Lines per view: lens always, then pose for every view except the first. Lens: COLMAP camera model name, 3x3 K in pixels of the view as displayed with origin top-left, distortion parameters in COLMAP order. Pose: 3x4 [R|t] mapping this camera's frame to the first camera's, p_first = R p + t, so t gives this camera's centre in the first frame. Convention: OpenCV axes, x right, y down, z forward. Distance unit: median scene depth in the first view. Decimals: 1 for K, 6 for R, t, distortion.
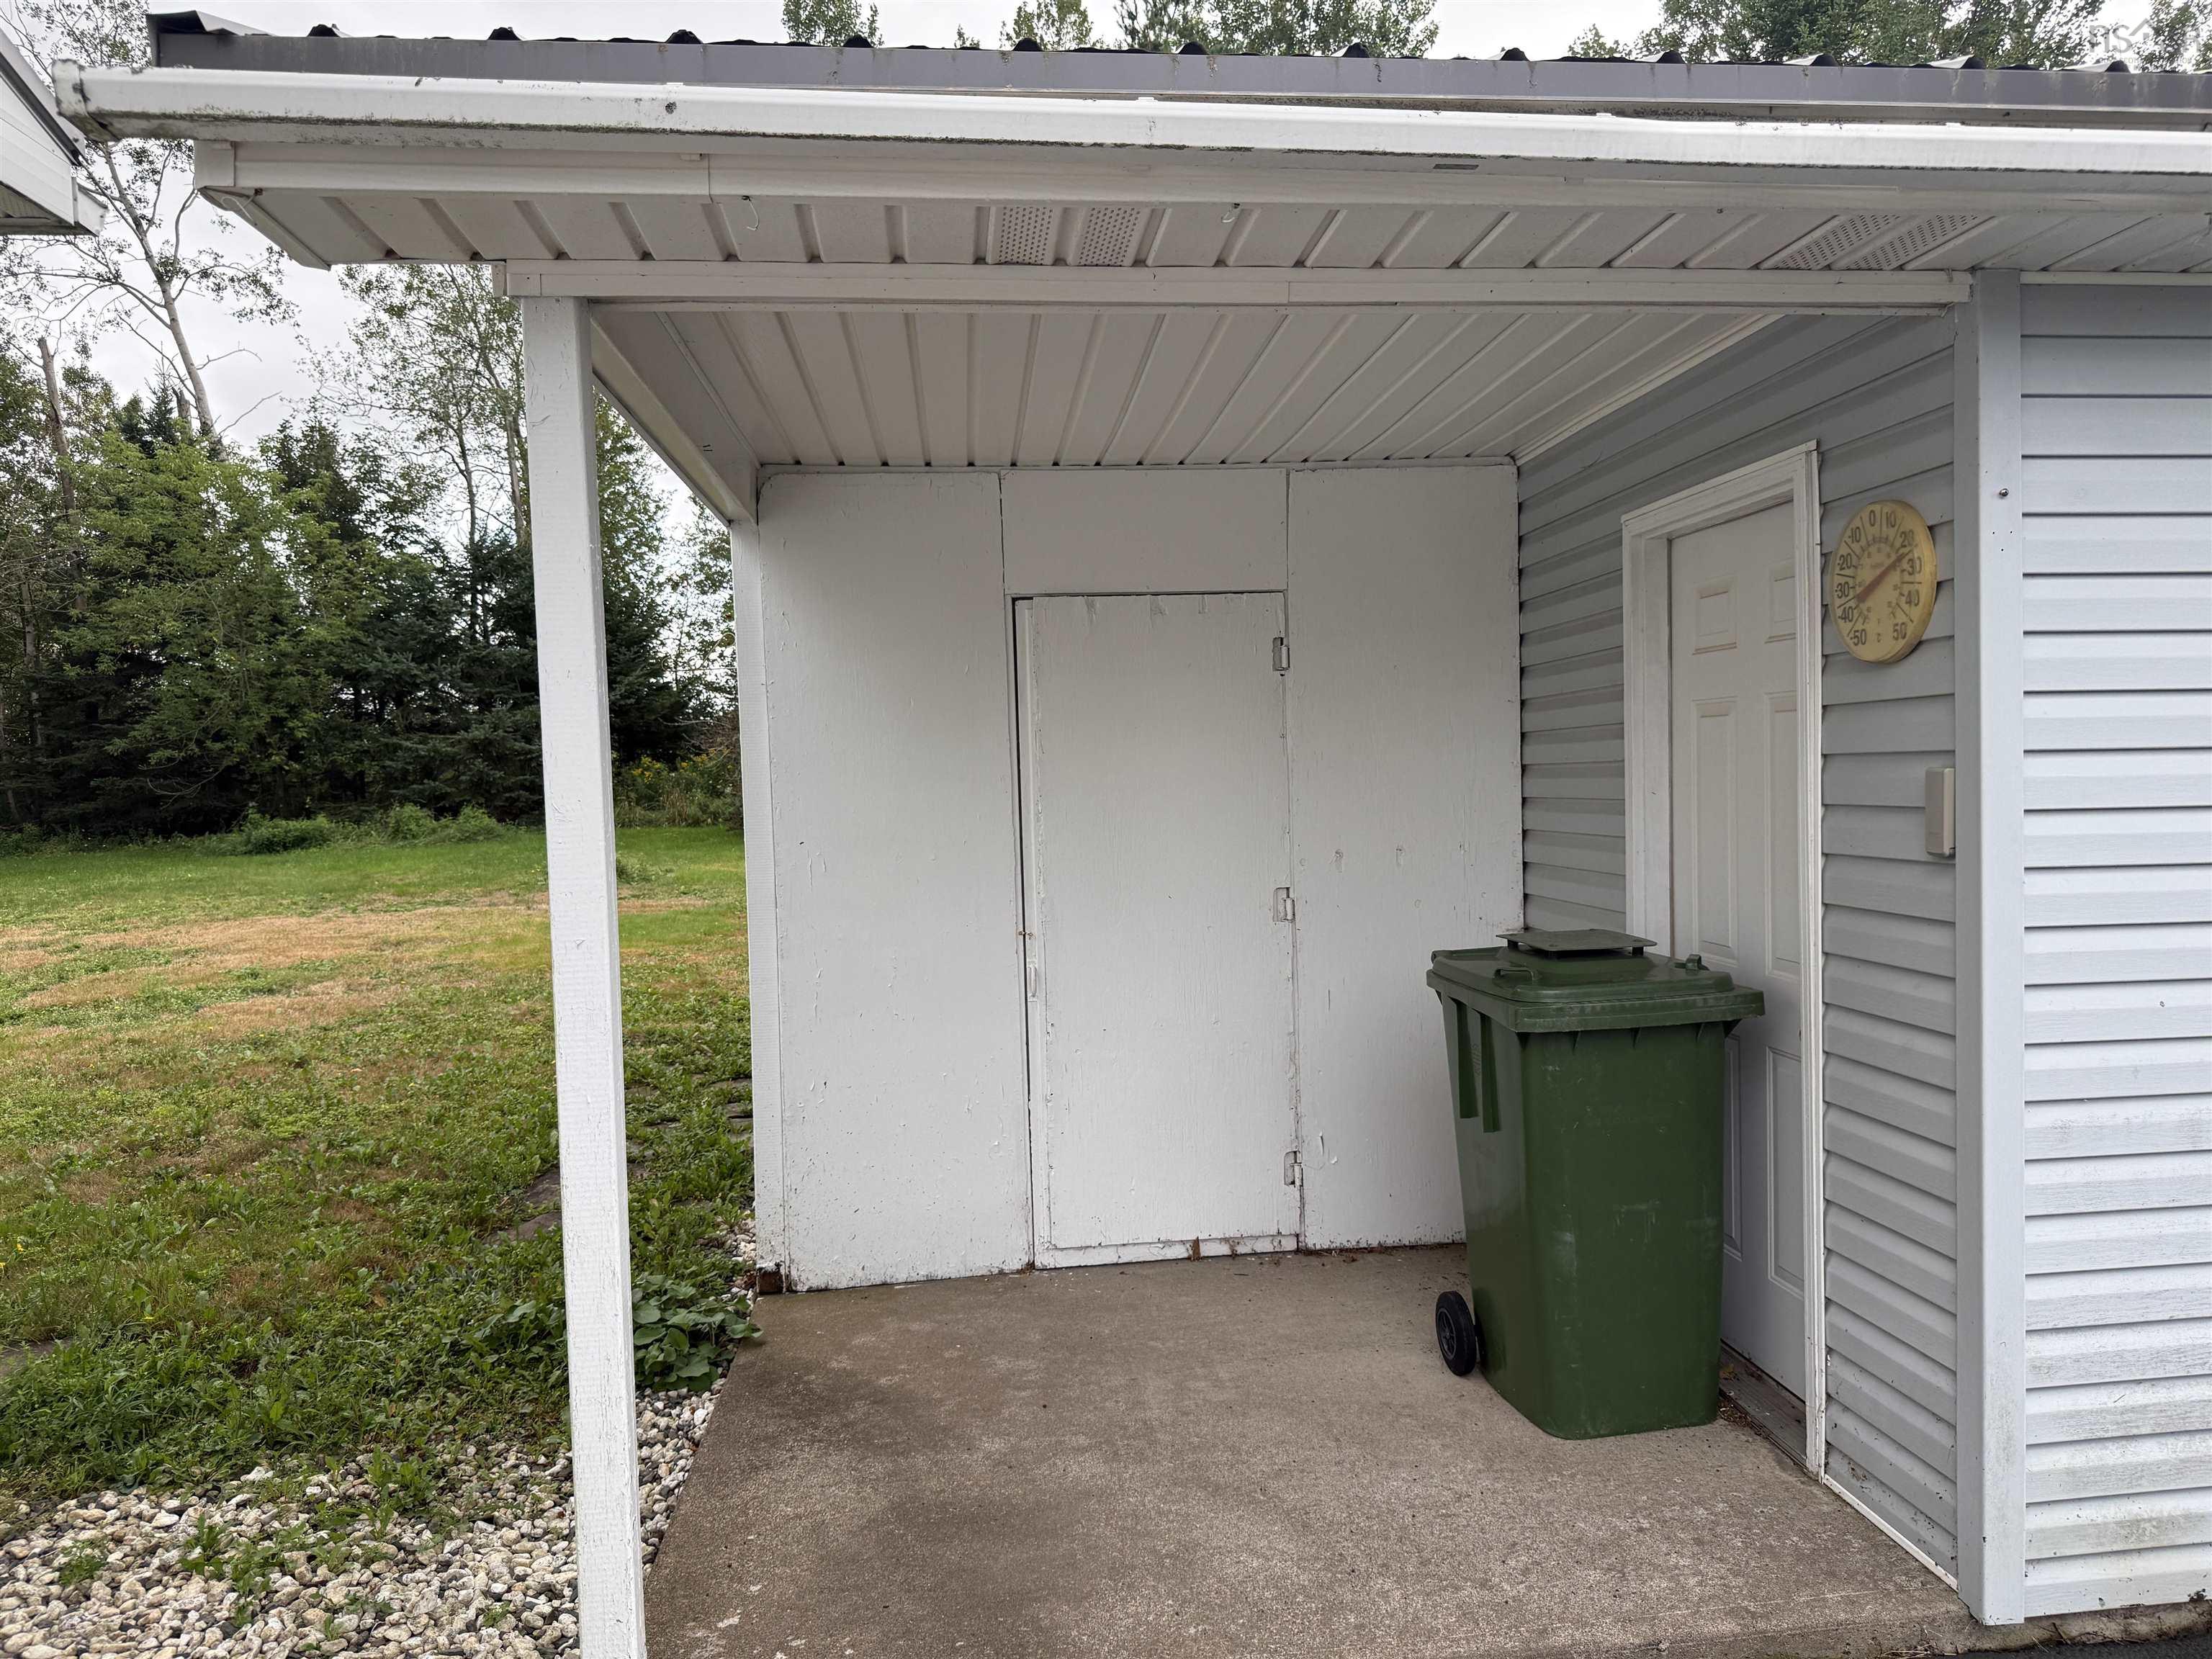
lens RADIAL K [[1543.5, 0, 1106.0], [0, 1543.5, 829.5], [0, 0, 1]] dist [-0.006297, -0.001334]
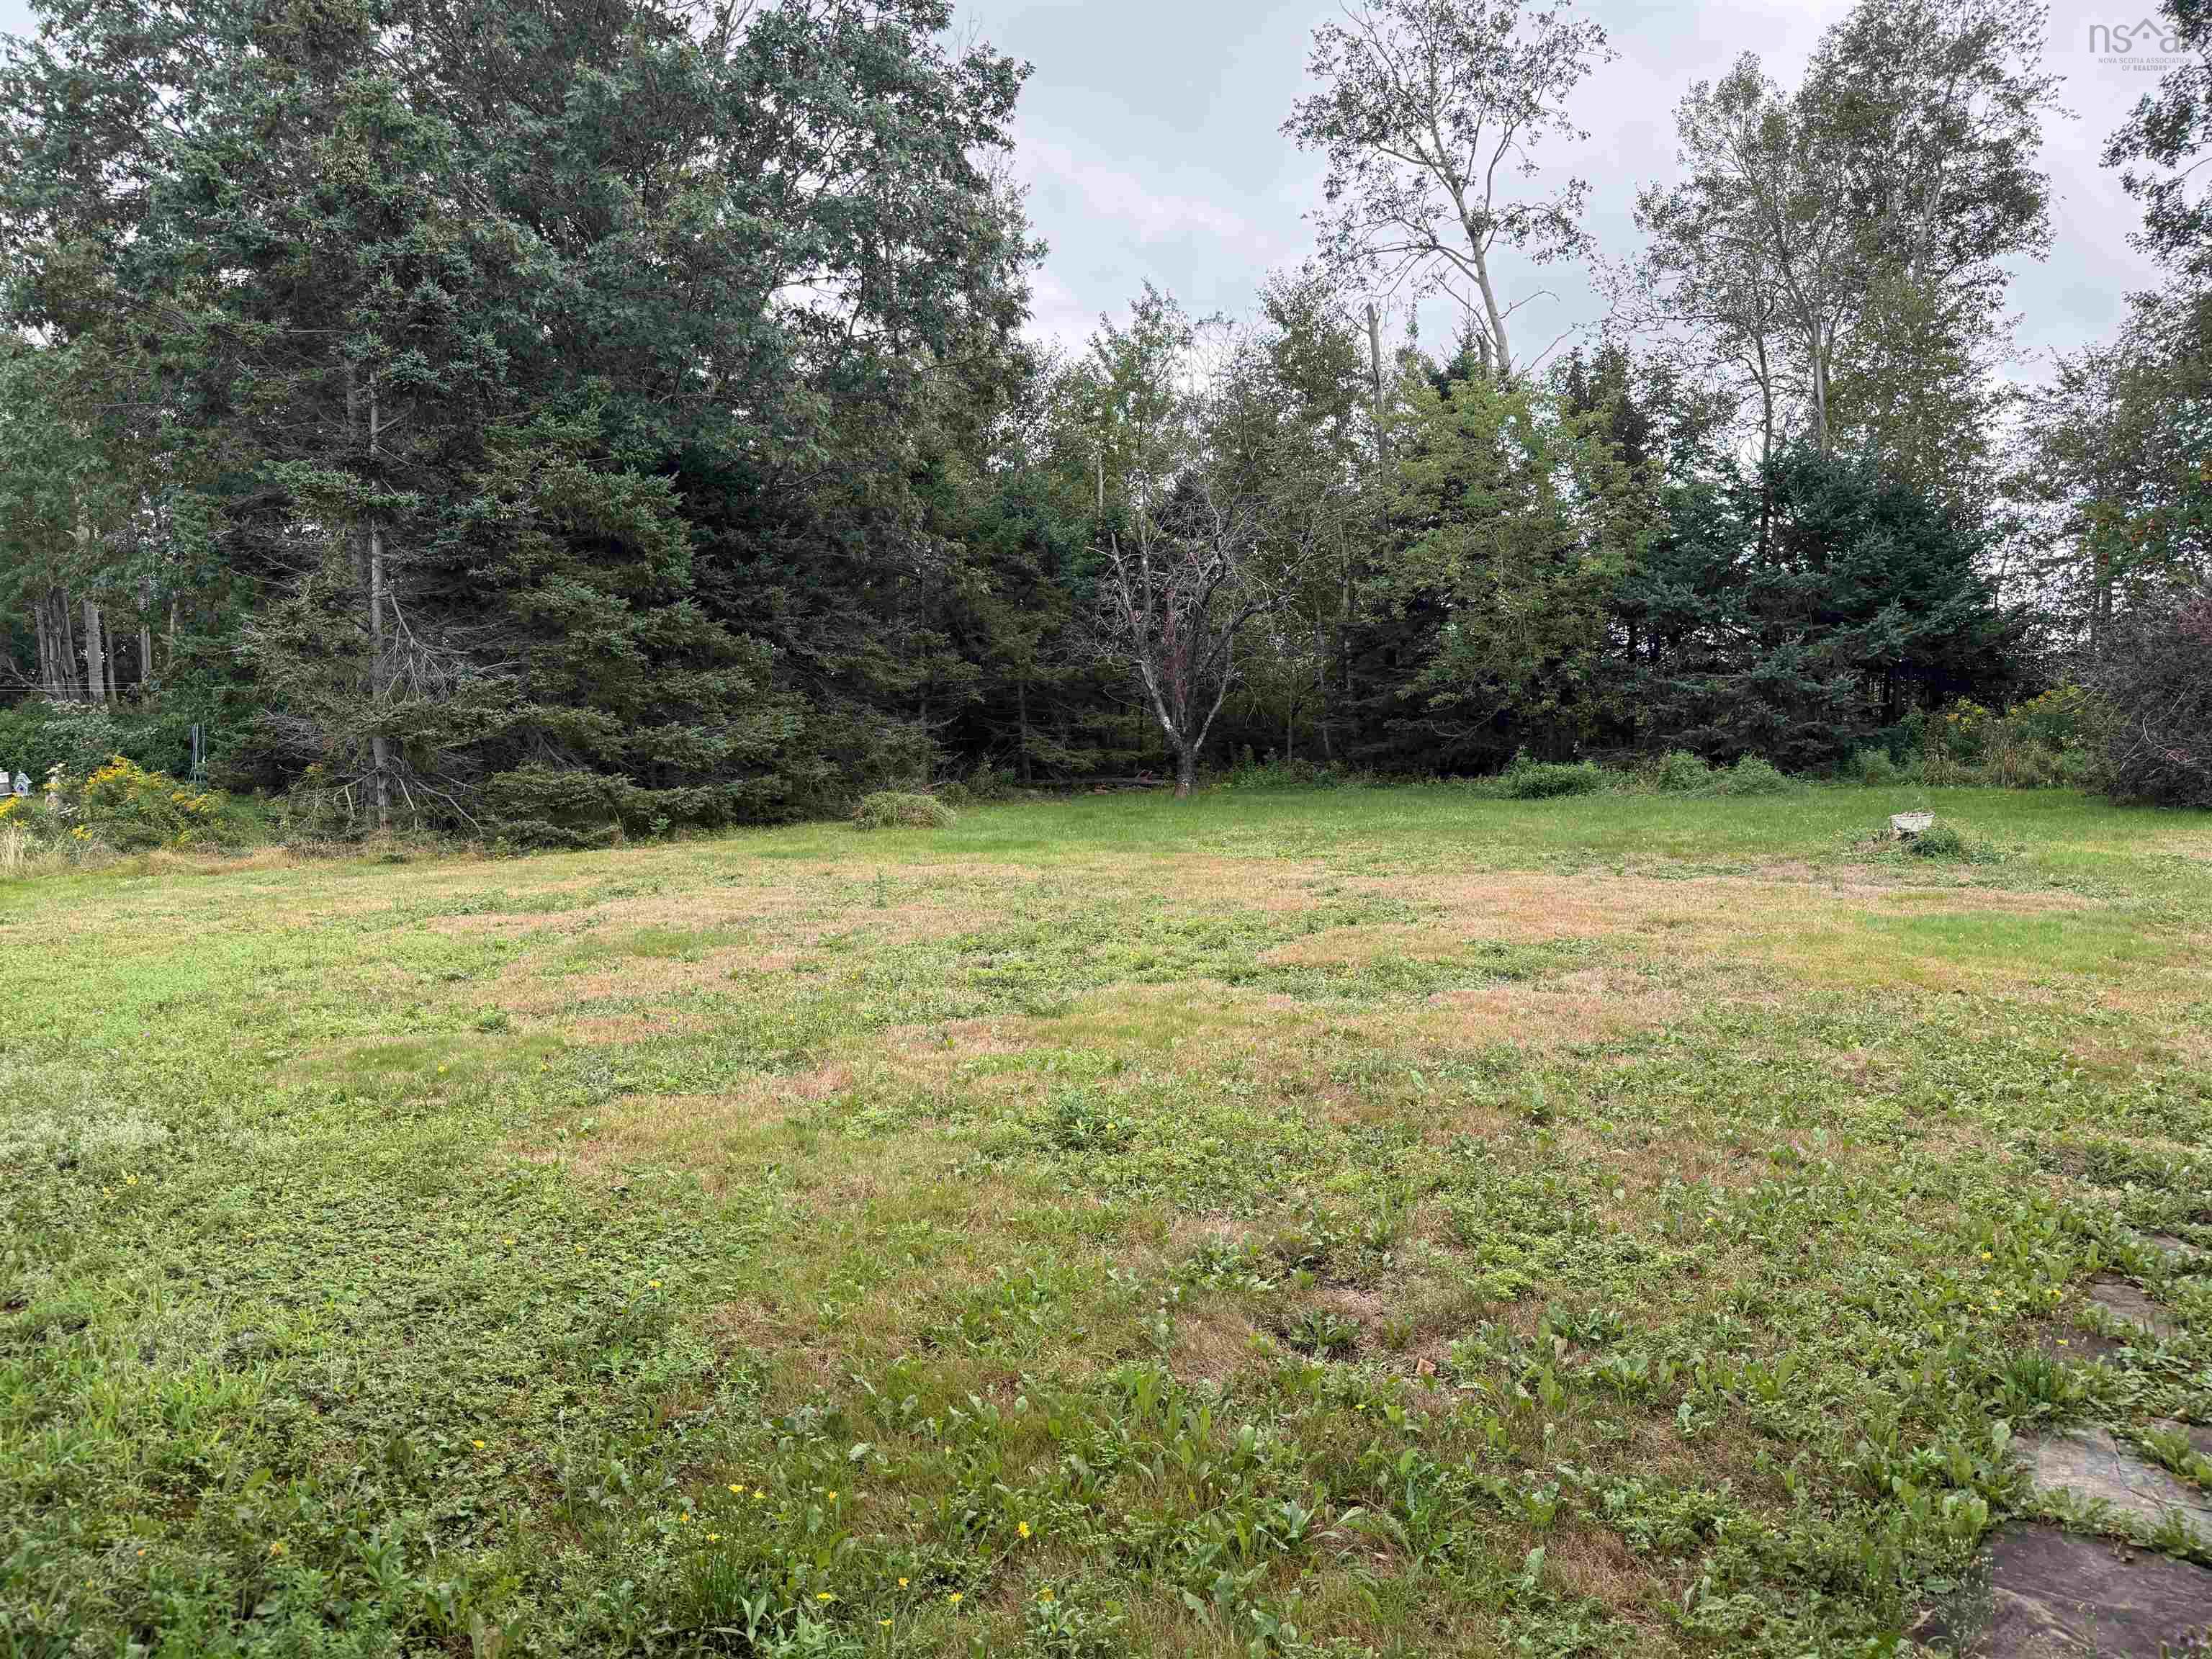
lens RADIAL K [[1525.4, 0, 1106.0], [0, 1525.4, 829.5], [0, 0, 1]] dist [0.165835, -0.359829]
pose [[0.714926, 0.060203, -0.696603, -0.072285], [-0.037914, 0.998158, 0.047353, -0.000713], [0.698171, -0.007443, 0.715892, 0.142517]]
